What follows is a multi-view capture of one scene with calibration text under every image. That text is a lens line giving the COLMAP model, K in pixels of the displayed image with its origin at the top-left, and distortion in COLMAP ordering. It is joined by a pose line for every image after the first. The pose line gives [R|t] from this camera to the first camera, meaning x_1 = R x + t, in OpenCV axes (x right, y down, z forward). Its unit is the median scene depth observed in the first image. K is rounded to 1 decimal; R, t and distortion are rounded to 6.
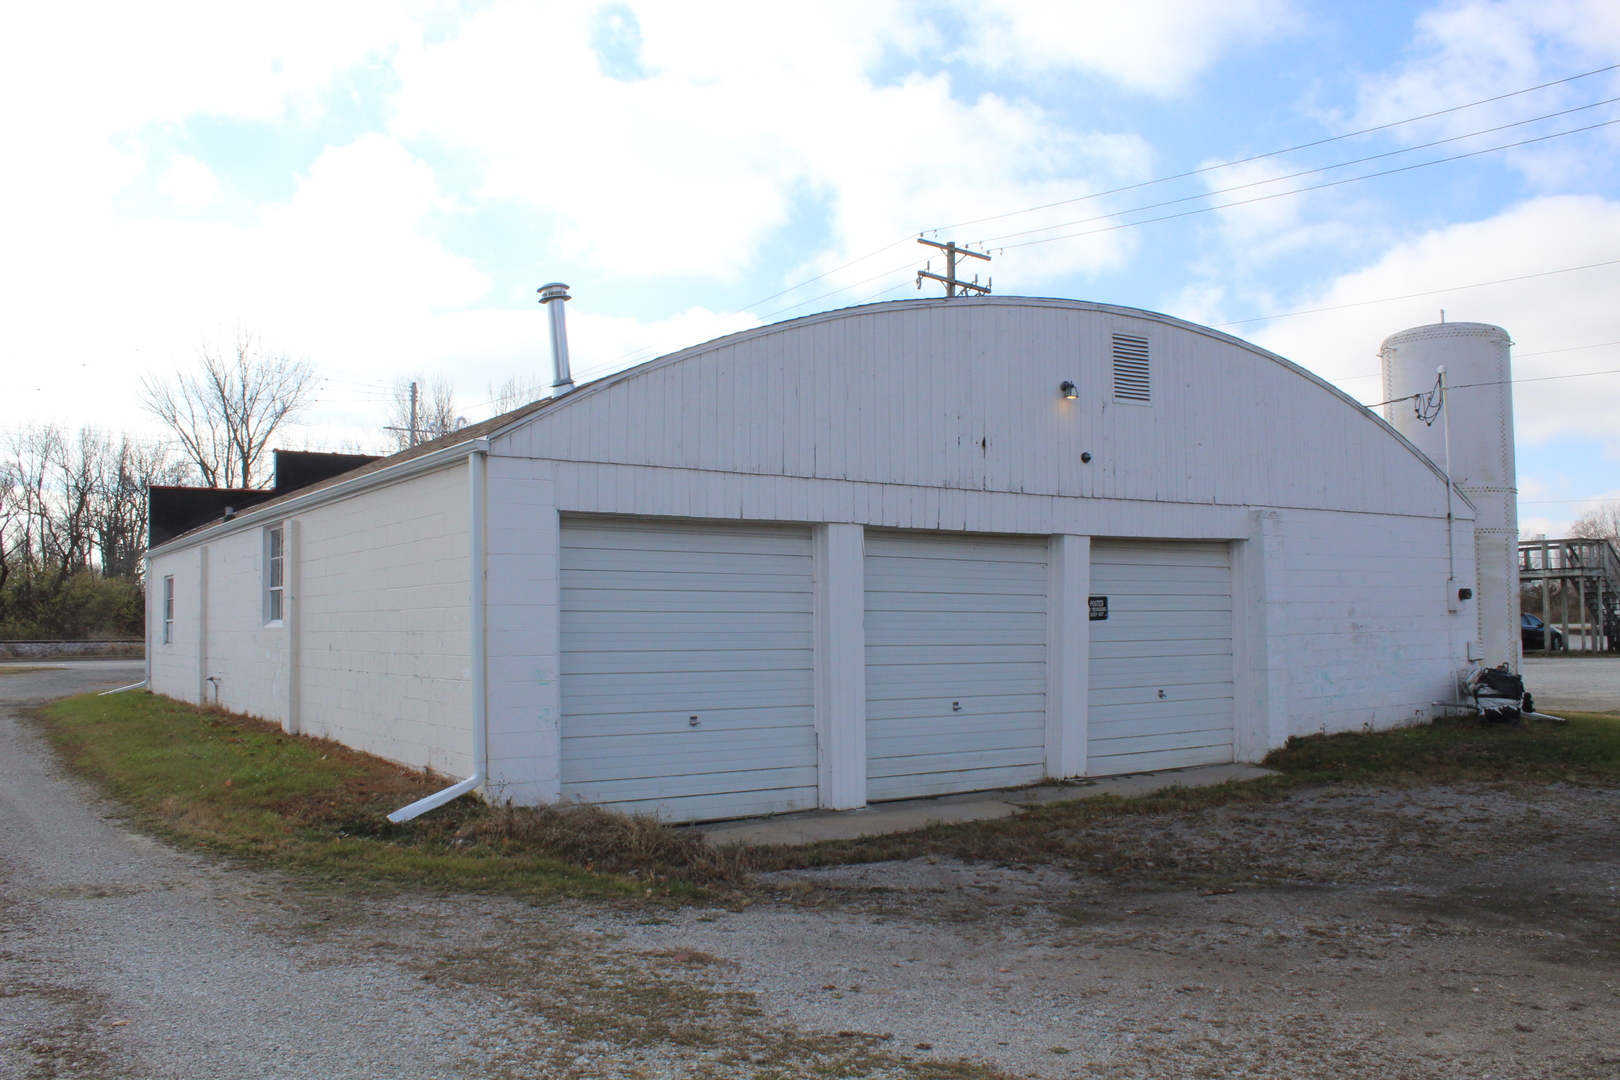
lens RADIAL K [[1354.0, 0, 812.0], [0, 1354.0, 552.4], [0, 0, 1]] dist [-0.162605, 0.142777]
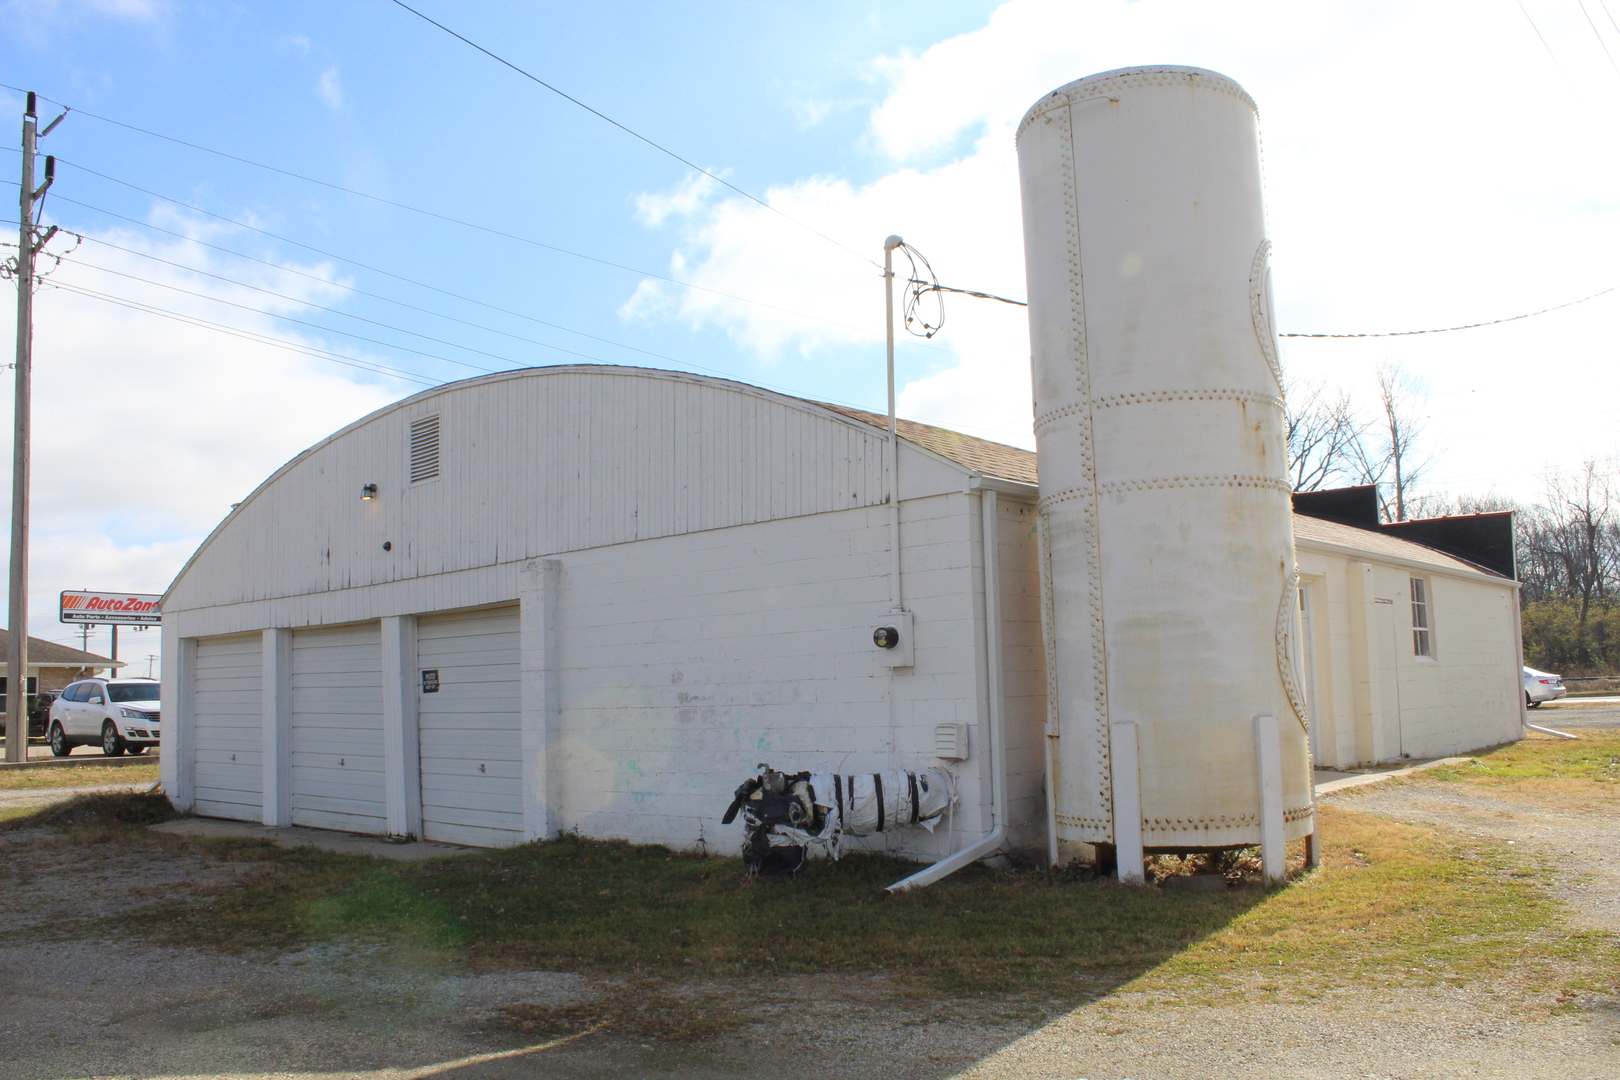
lens RADIAL K [[1354.0, 0, 813.6], [0, 1354.0, 546.8], [0, 0, 1]] dist [-0.162605, 0.142777]
pose [[0.227372, -0.102014, -0.968450, 1.227946], [0.078828, 0.993162, -0.086110, 0.047585], [0.970612, -0.056762, 0.233859, 0.986579]]
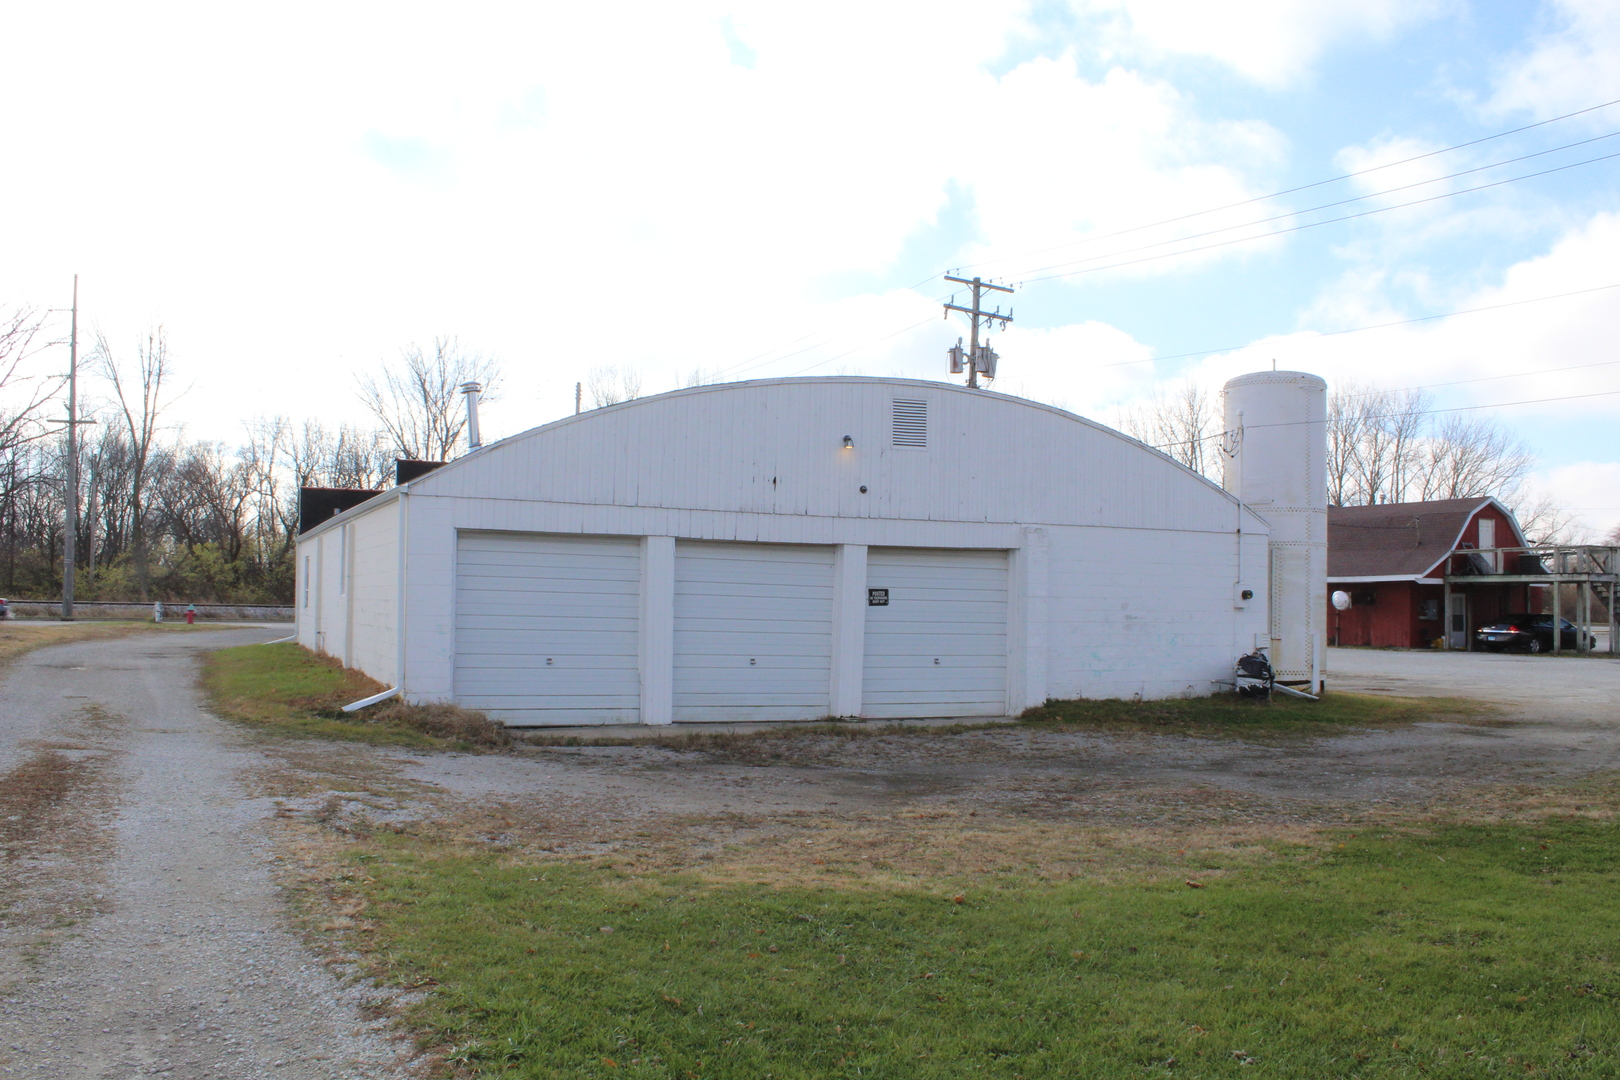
lens RADIAL K [[1354.0, 0, 805.9], [0, 1354.0, 556.4], [0, 0, 1]] dist [-0.162605, 0.142777]
pose [[0.986217, 0.020593, -0.164169, 0.343427], [-0.017935, 0.999683, 0.017657, -0.022453], [0.164480, -0.014469, 0.986274, -0.366597]]
